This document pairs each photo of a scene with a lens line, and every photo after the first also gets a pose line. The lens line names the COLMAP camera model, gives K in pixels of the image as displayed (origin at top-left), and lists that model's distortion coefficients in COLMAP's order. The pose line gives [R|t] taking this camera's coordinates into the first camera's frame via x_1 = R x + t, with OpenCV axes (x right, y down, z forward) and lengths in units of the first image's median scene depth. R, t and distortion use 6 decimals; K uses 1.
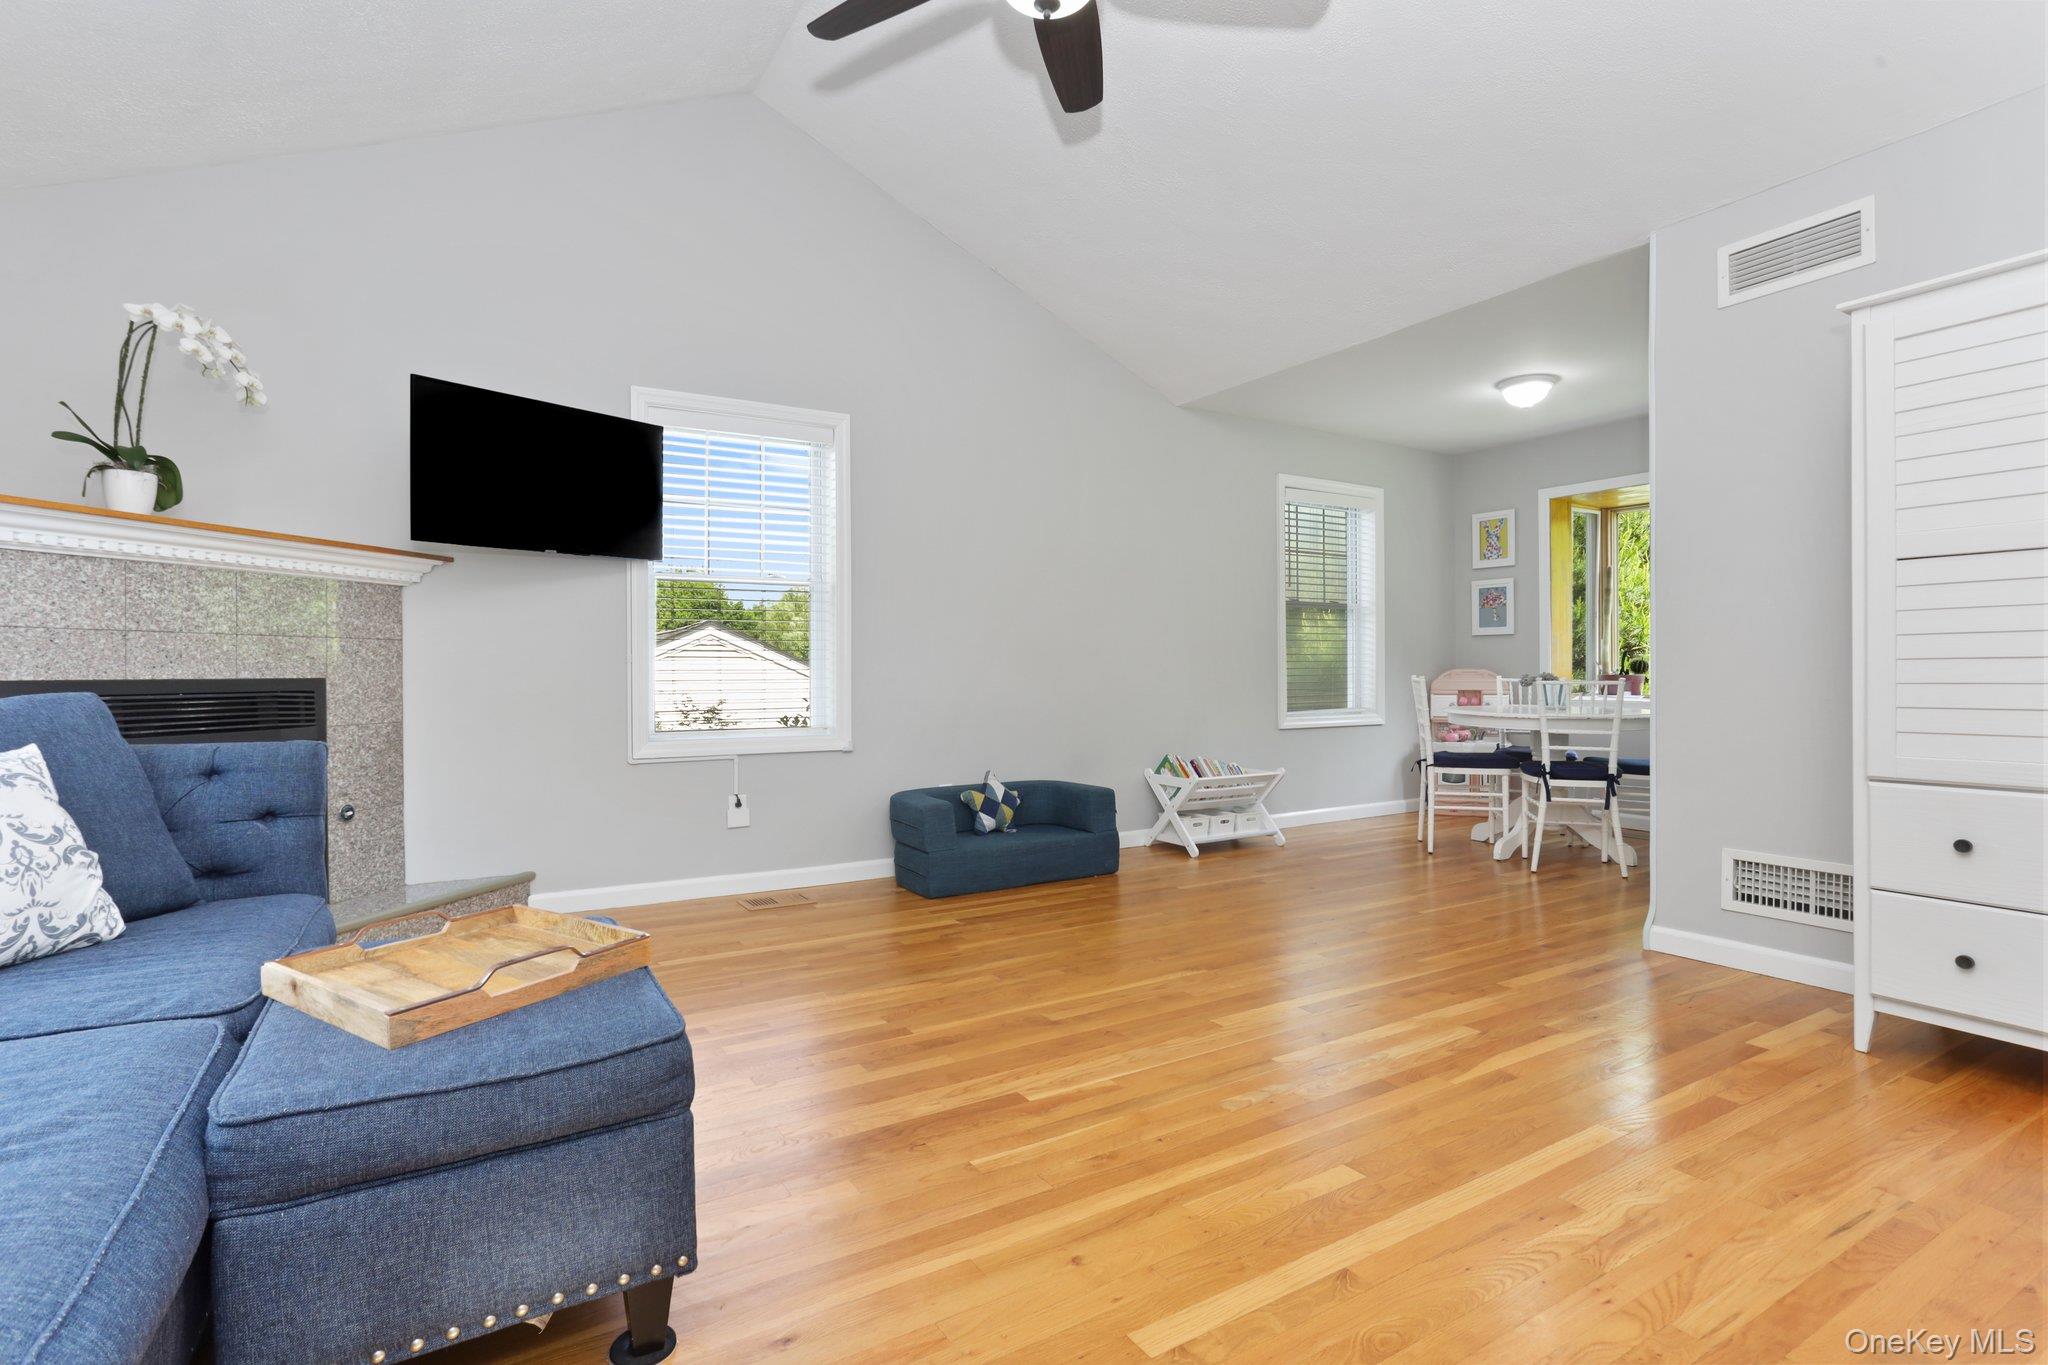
lens RADIAL K [[1001.9, 0, 1028.1], [0, 1001.9, 658.8], [0, 0, 1]] dist [-0.003677, 0.000055]
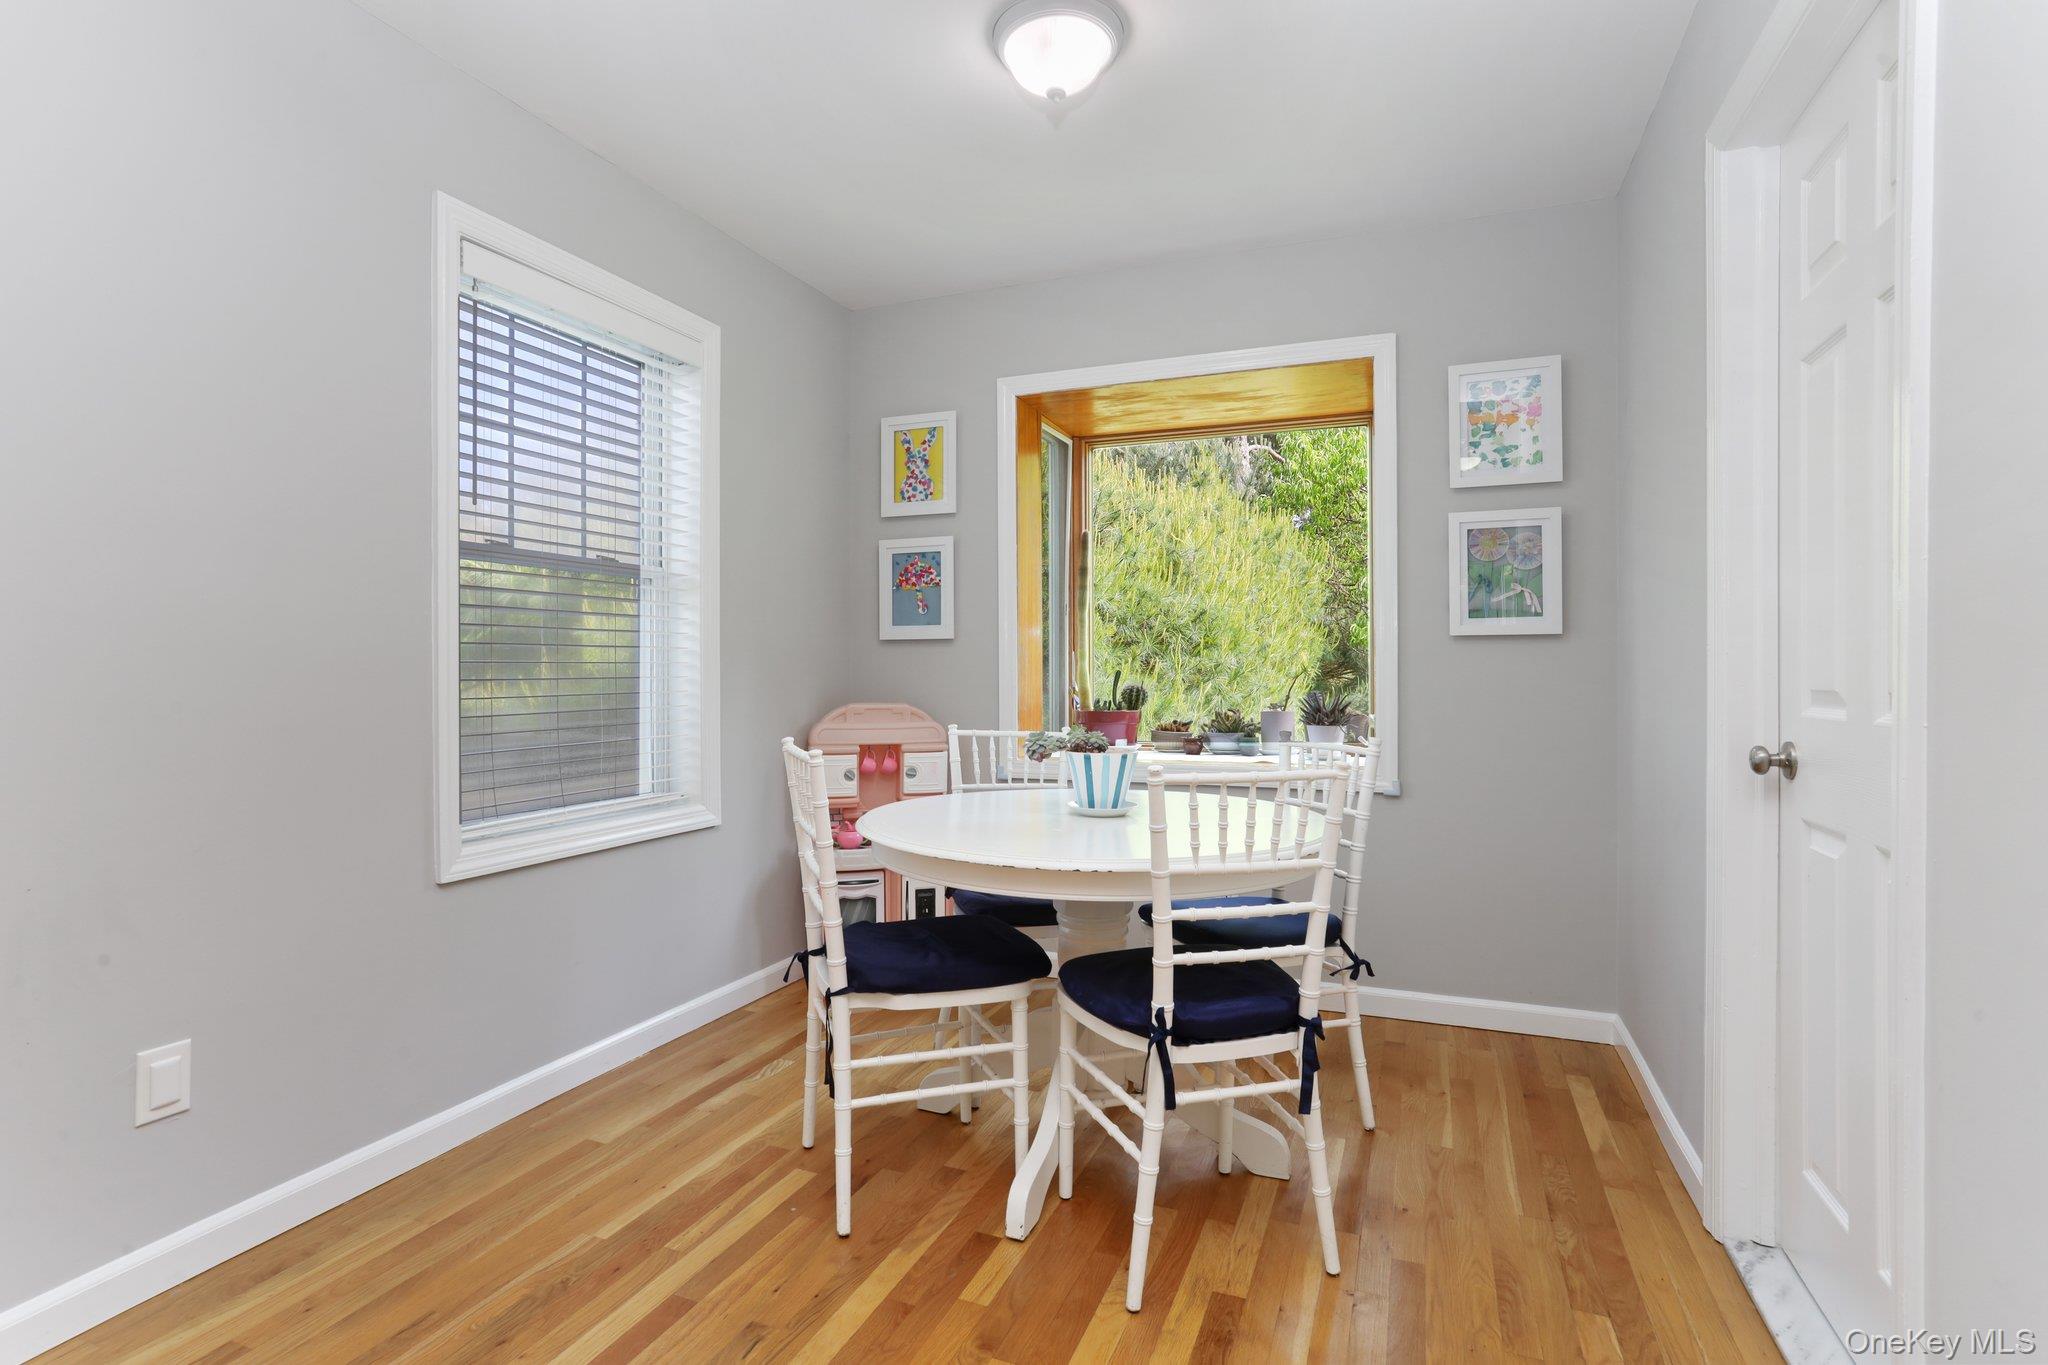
lens RADIAL K [[1001.9, 0, 1028.1], [0, 1001.9, 658.8], [0, 0, 1]] dist [-0.003677, 0.000055]
pose [[0.798261, 0.006903, 0.602272, 0.199454], [-0.008433, 0.999964, -0.000284, -0.014943], [-0.602253, -0.004852, 0.798291, 0.570568]]
